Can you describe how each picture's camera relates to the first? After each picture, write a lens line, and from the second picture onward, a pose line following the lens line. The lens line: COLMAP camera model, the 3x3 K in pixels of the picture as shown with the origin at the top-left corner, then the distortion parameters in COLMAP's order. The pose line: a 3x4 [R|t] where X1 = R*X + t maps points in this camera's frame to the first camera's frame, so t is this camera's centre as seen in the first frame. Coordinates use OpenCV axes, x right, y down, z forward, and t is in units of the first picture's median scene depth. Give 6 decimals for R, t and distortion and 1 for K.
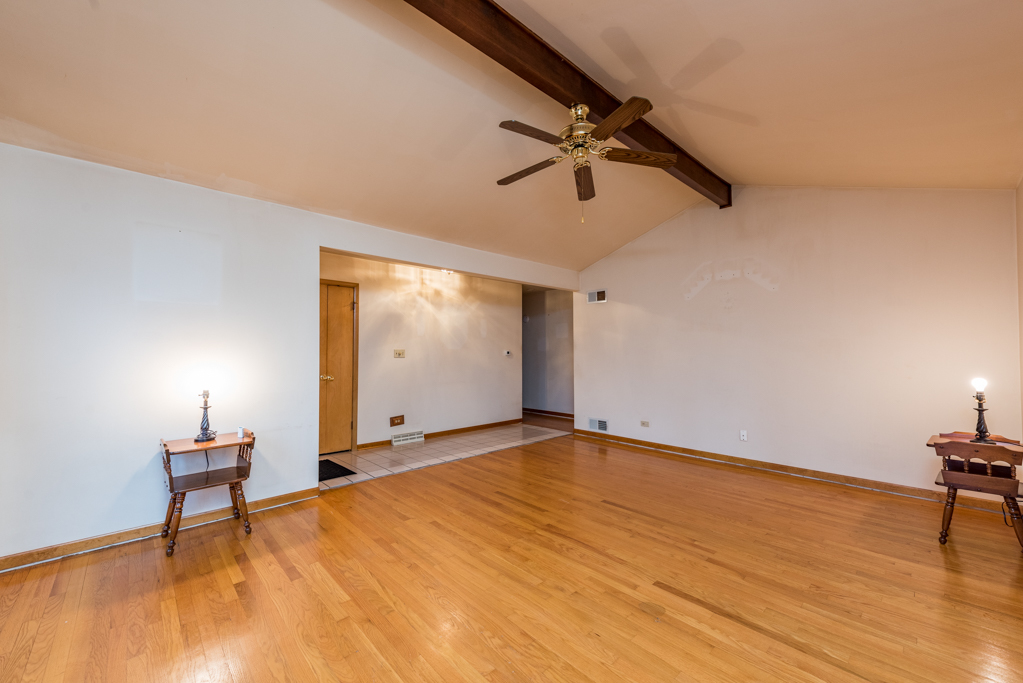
lens RADIAL K [[398.5, 0, 515.1], [0, 398.5, 337.1], [0, 0, 1]] dist [0.010318, -0.000071]
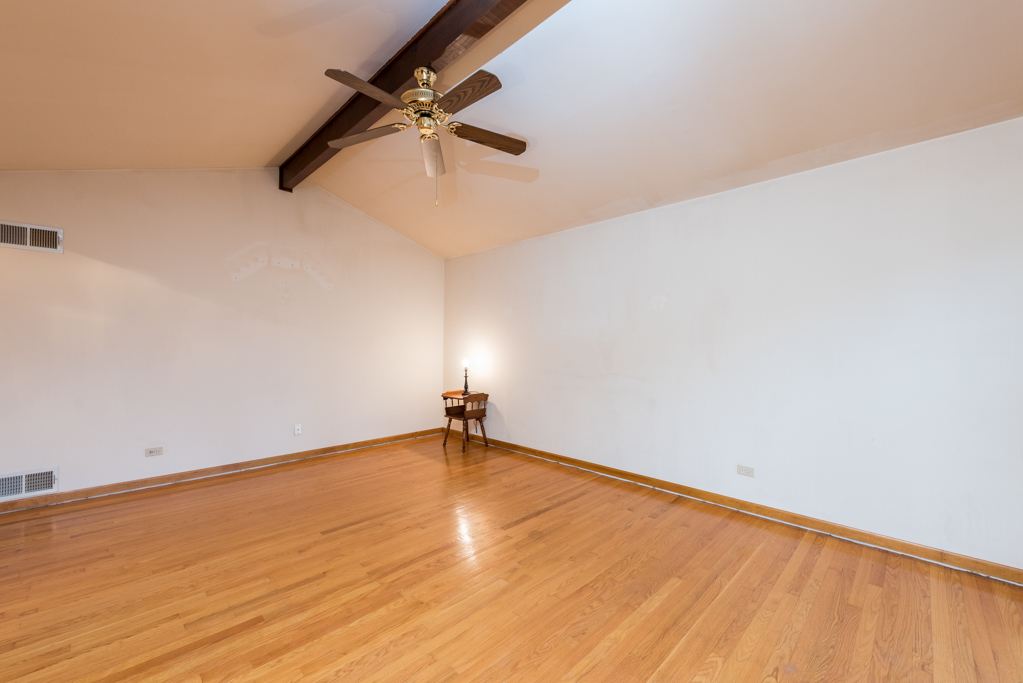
lens RADIAL K [[408.4, 0, 516.4], [0, 408.4, 346.7], [0, 0, 1]] dist [0.001153, 0.000079]
pose [[-0.031921, 0.000030, 0.999490, -0.462600], [-0.040033, 0.999197, -0.001309, 0.020319], [-0.998688, -0.040055, -0.031894, 0.504770]]
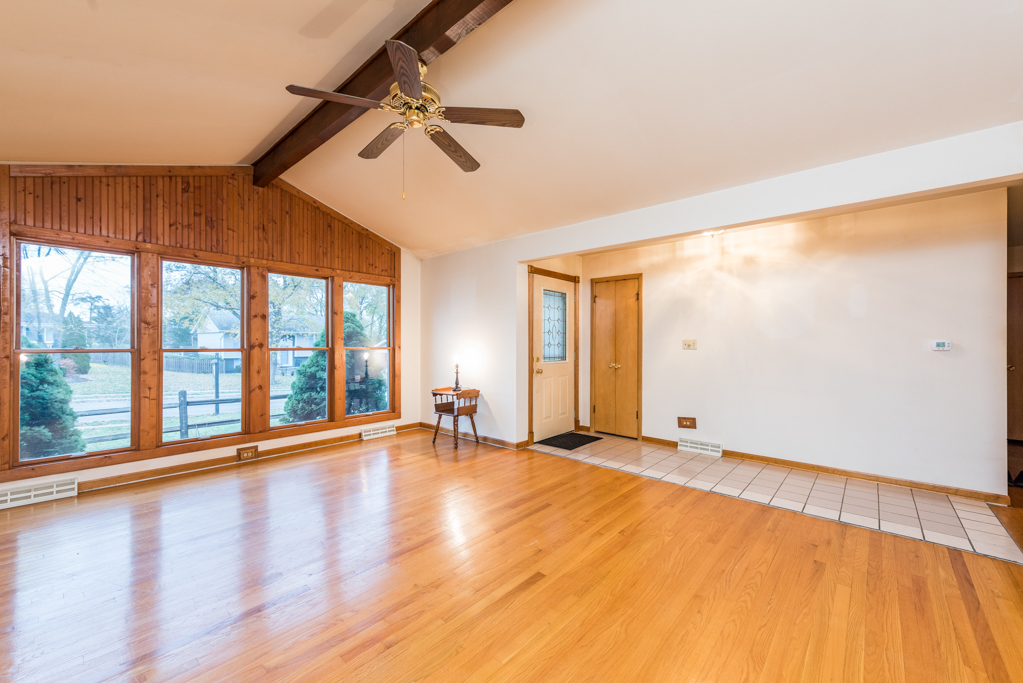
lens RADIAL K [[398.5, 0, 515.1], [0, 398.5, 337.1], [0, 0, 1]] dist [0.010318, -0.000071]
pose [[0.090006, -0.014201, -0.995840, 0.658608], [0.032655, 0.999403, -0.011301, 0.029428], [0.995406, -0.031502, 0.090416, 0.700394]]
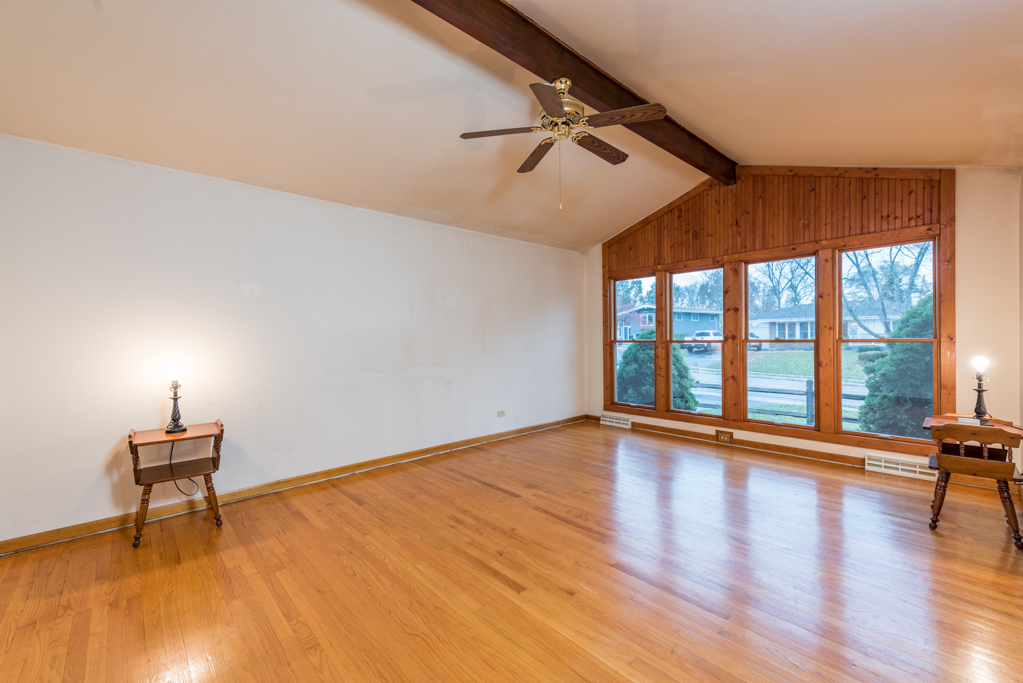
lens RADIAL K [[421.5, 0, 514.7], [0, 421.5, 336.2], [0, 0, 1]] dist [0.001315, -0.000121]
pose [[-0.999767, 0.017146, 0.013127, 0.166132], [0.016651, 0.999179, -0.036947, 0.045943], [-0.013750, -0.036720, -0.999231, 1.252816]]
